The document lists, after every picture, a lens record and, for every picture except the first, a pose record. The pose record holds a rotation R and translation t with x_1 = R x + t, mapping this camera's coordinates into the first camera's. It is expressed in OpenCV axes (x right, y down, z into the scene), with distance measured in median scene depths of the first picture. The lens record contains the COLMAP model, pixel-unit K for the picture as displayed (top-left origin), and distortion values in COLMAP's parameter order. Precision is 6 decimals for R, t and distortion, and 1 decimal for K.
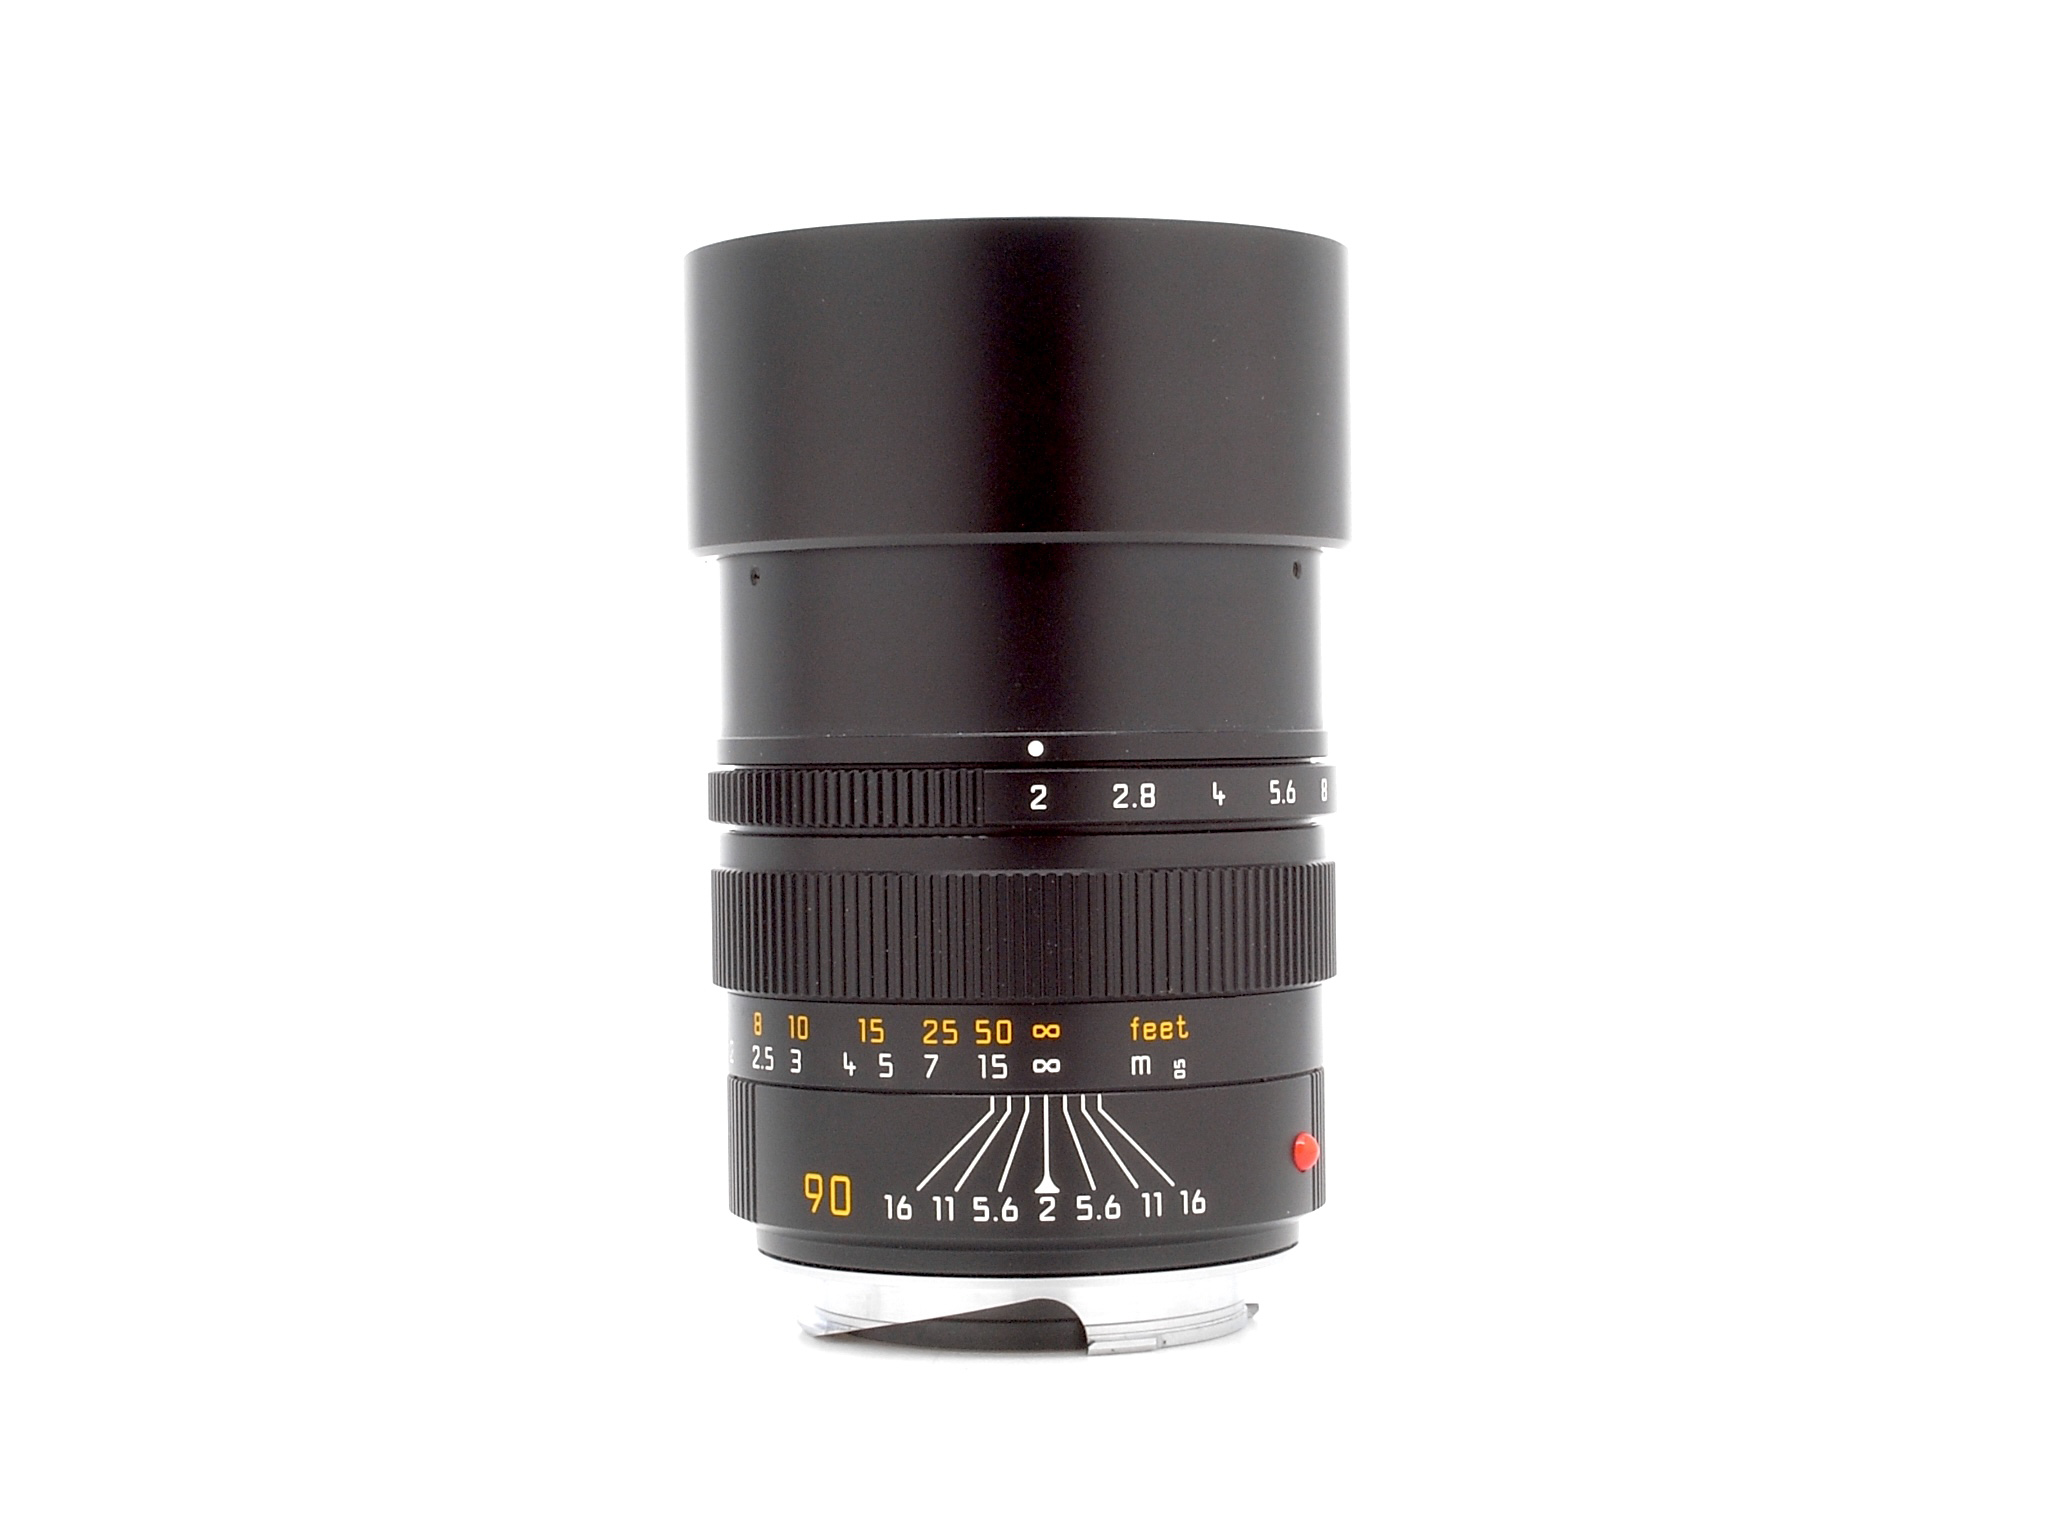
lens RADIAL K [[4203.8, 0, 1024.0], [0, 4203.8, 768.0], [0, 0, 1]] dist [-0.039265, -0.105687]
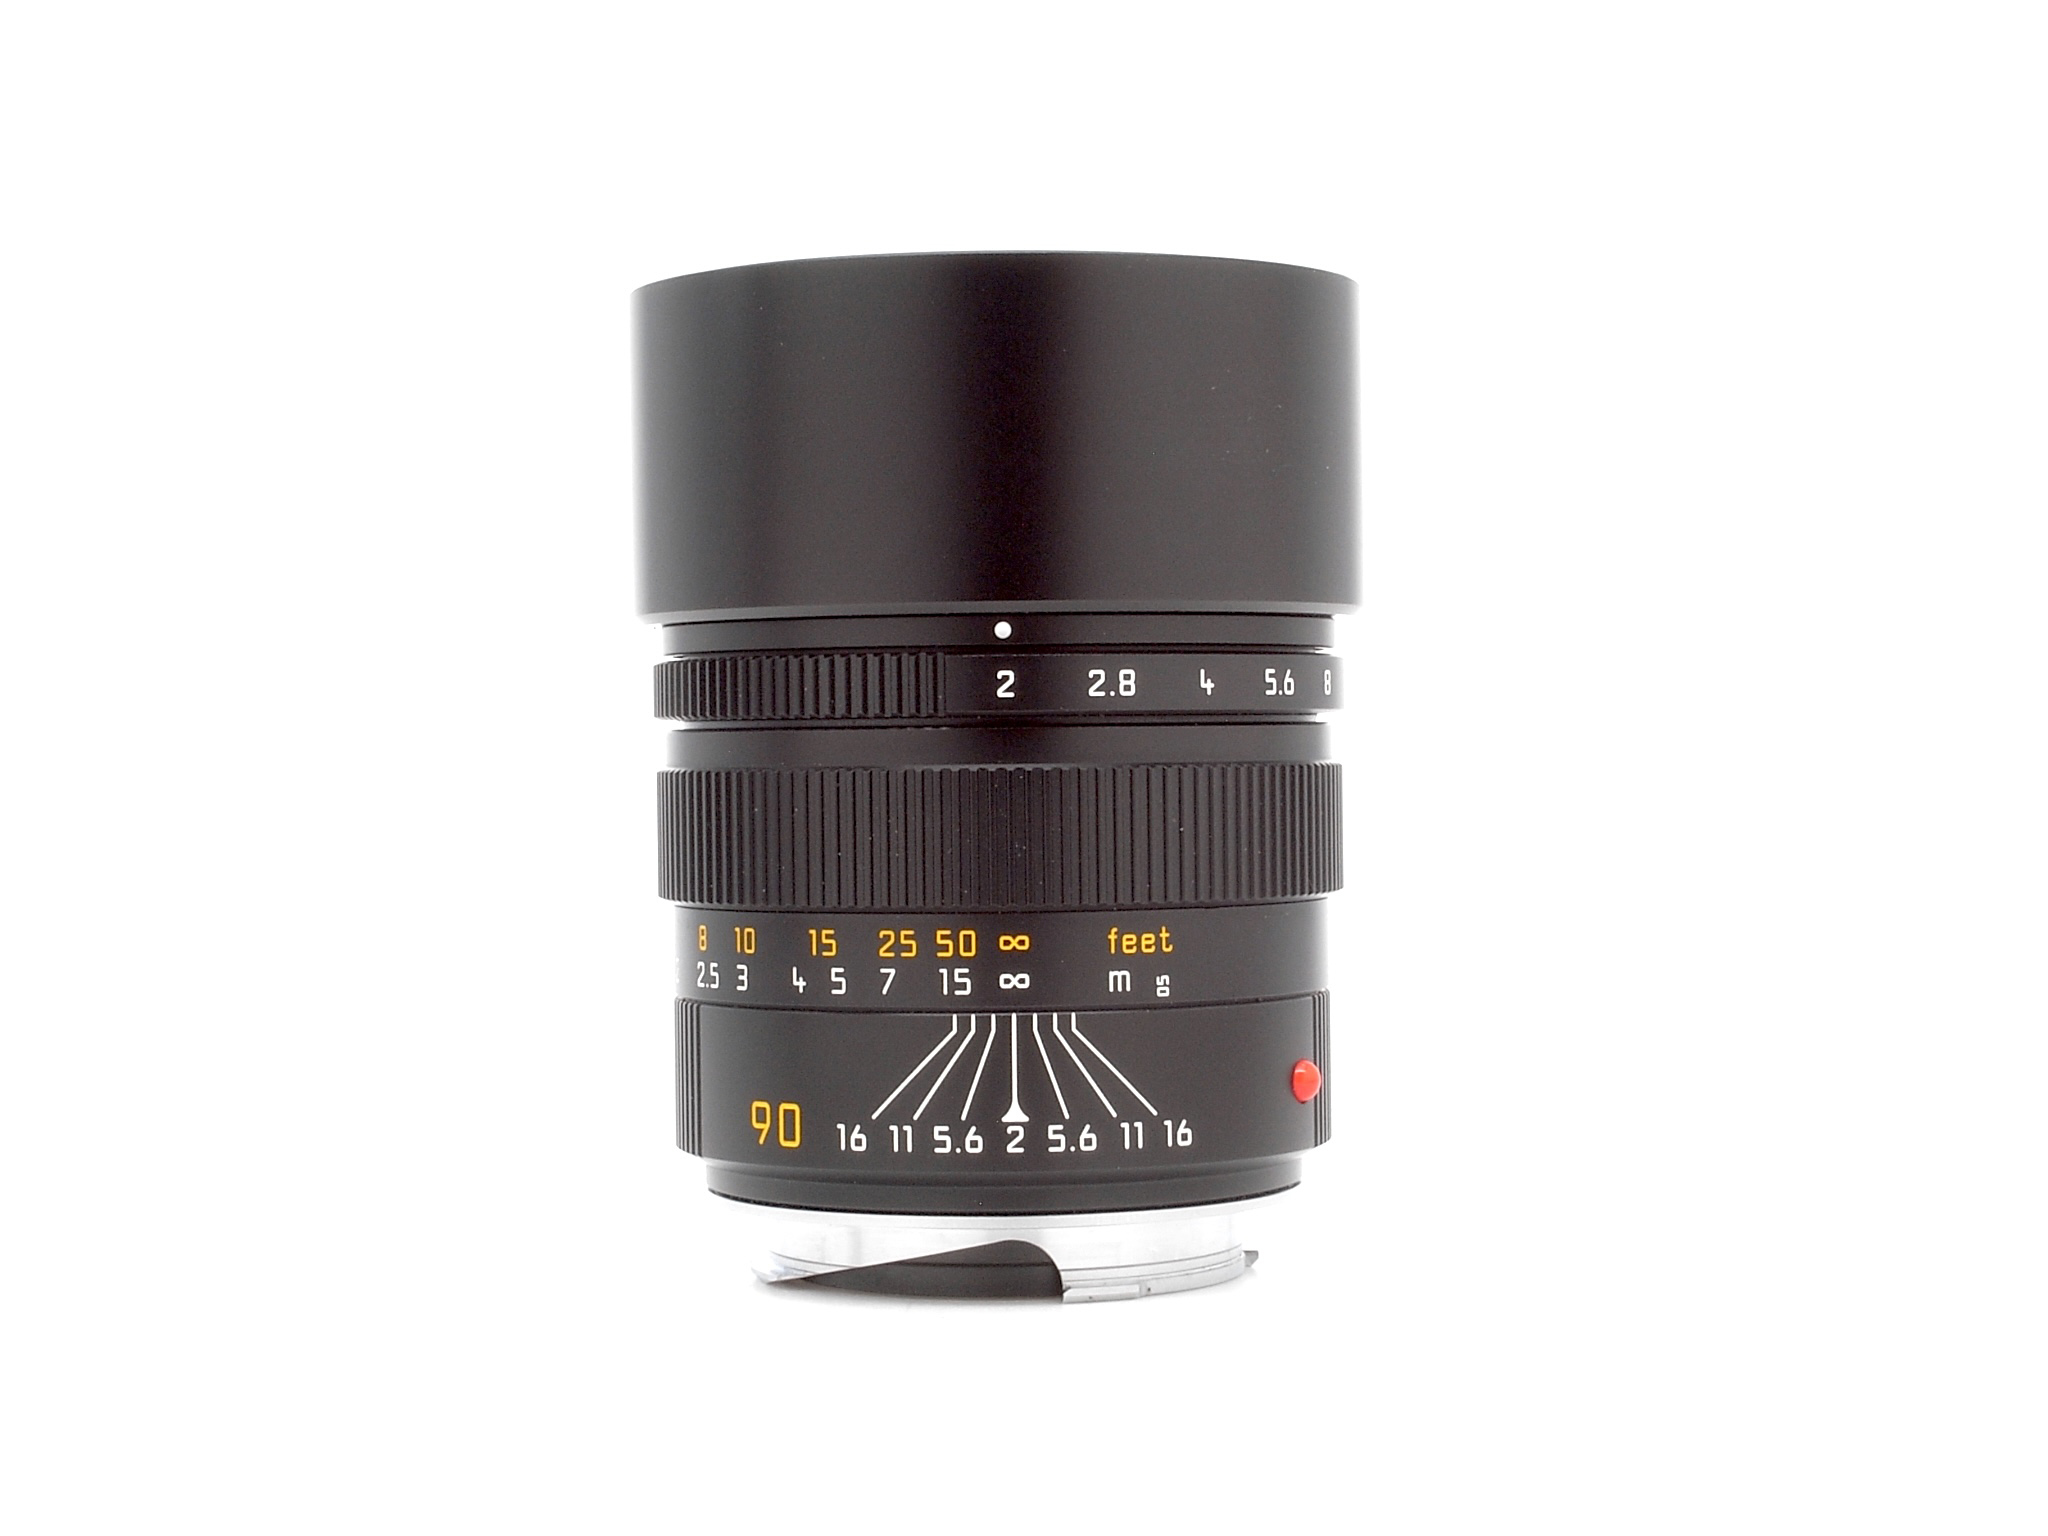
lens RADIAL K [[4203.8, 0, 1024.0], [0, 4203.8, 768.0], [0, 0, 1]] dist [-0.039265, -0.105687]
pose [[0.999670, 0.000842, -0.025688, 0.030392], [-0.000902, 0.999997, -0.002317, 0.026902], [0.025686, 0.002340, 0.999667, 0.094765]]
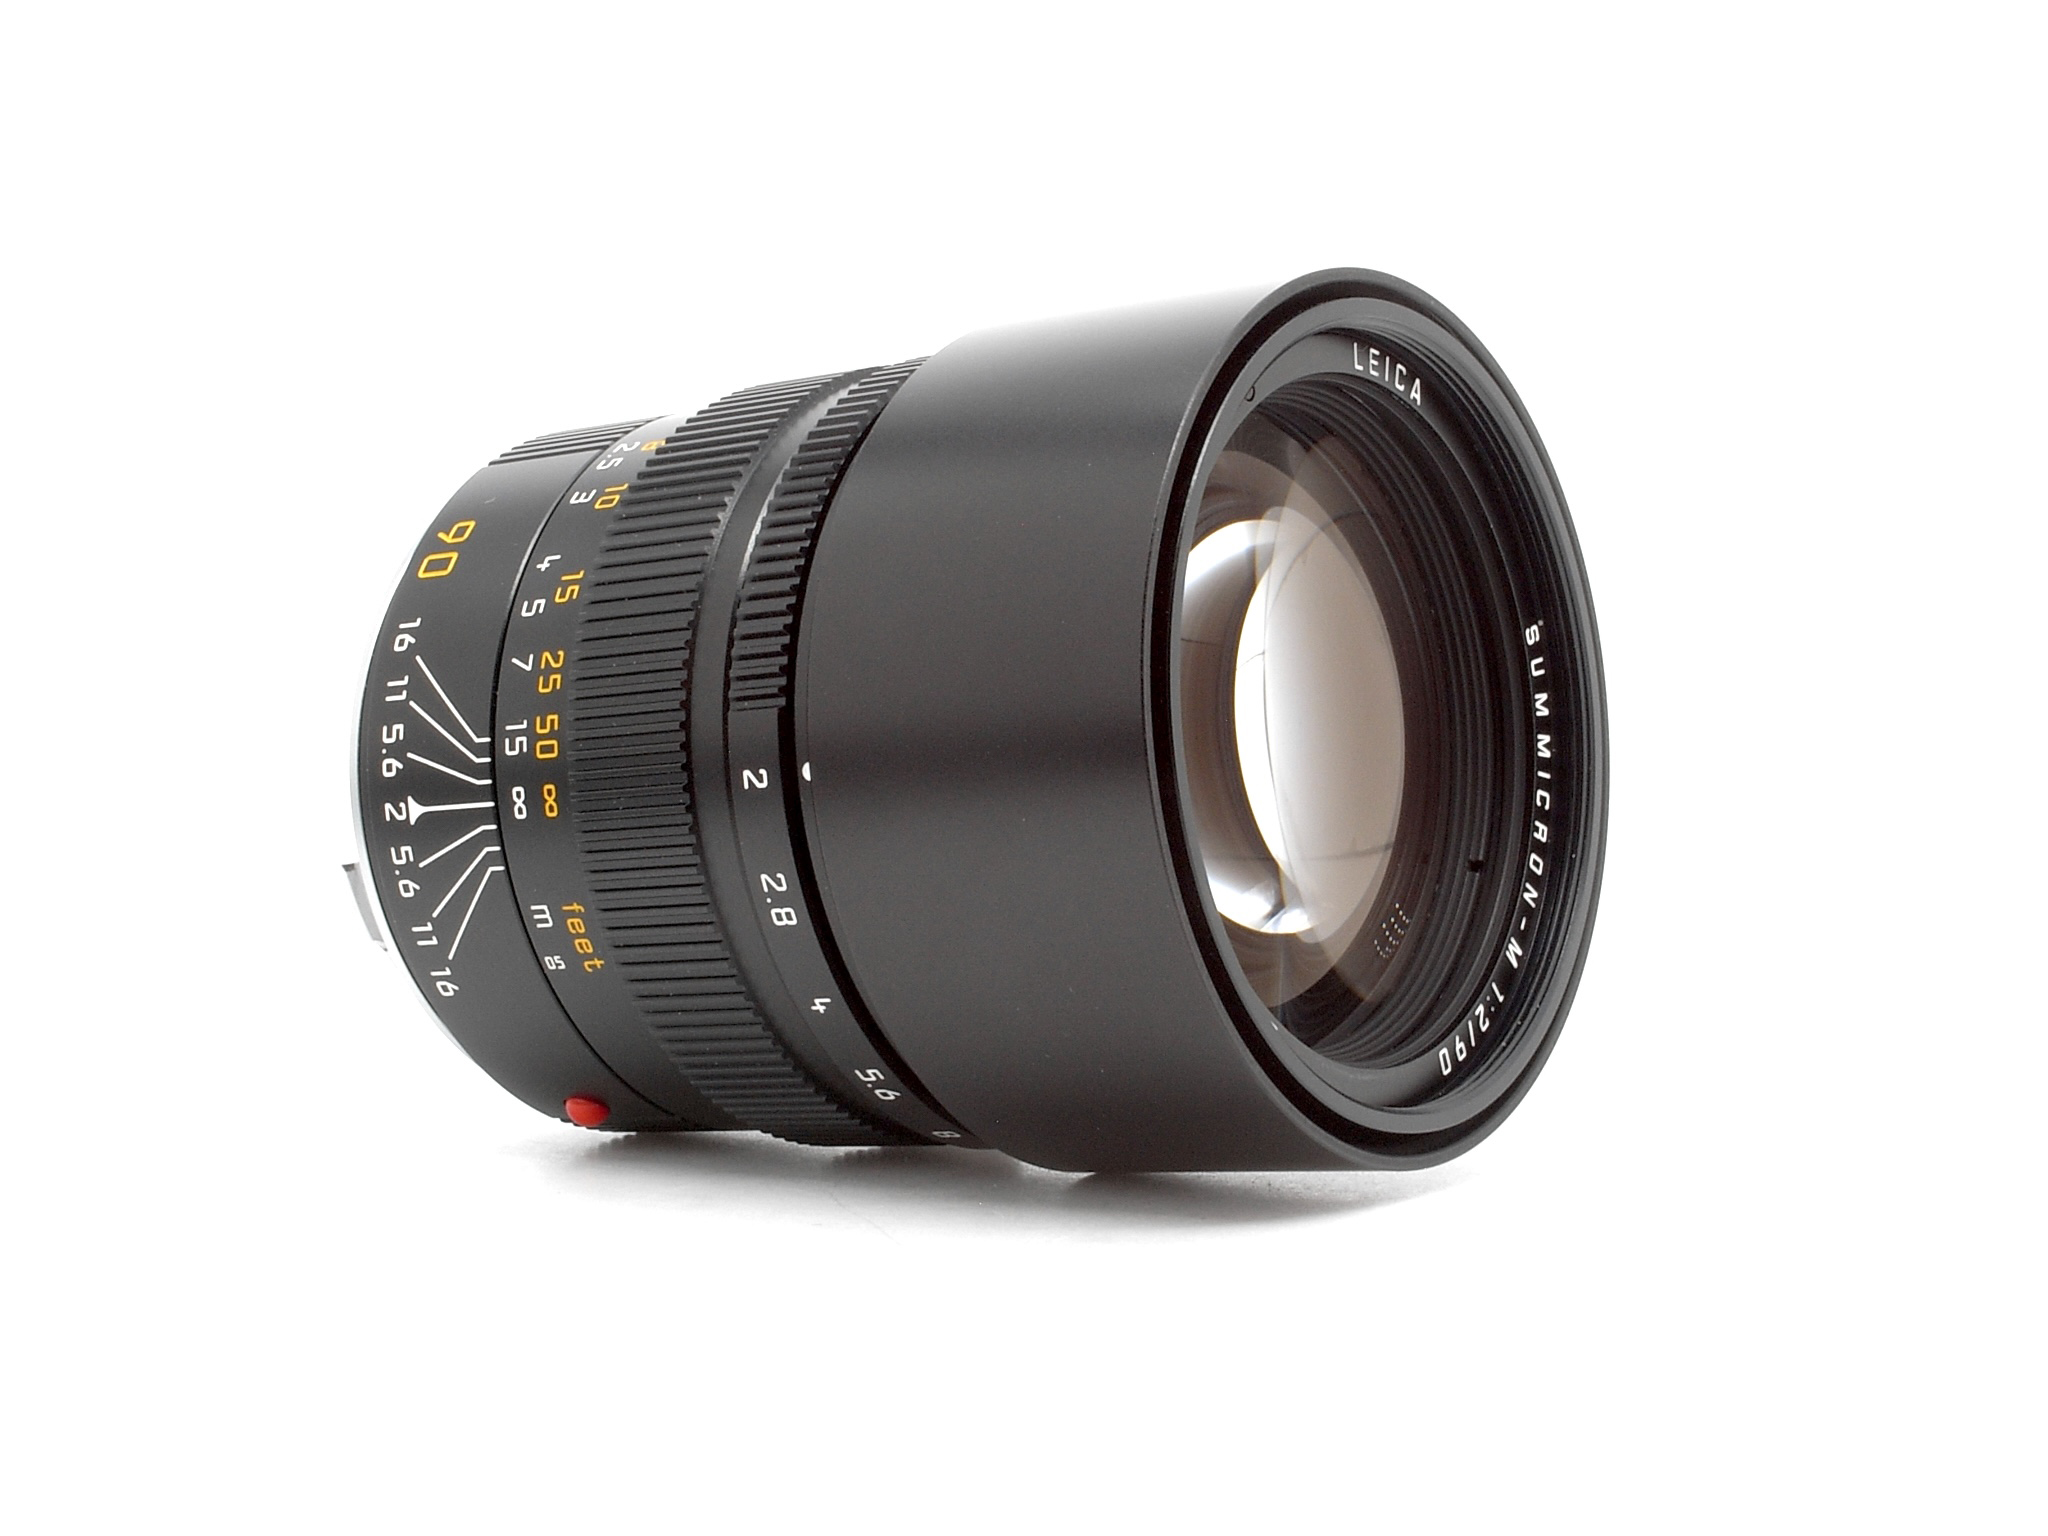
lens RADIAL K [[4203.8, 0, 1024.0], [0, 4203.8, 768.0], [0, 0, 1]] dist [-0.039265, -0.105687]
pose [[0.055947, 0.998415, -0.006137, 0.009044], [-0.793676, 0.048202, 0.606428, -0.506151], [0.605763, -0.029057, 0.795115, 0.400529]]
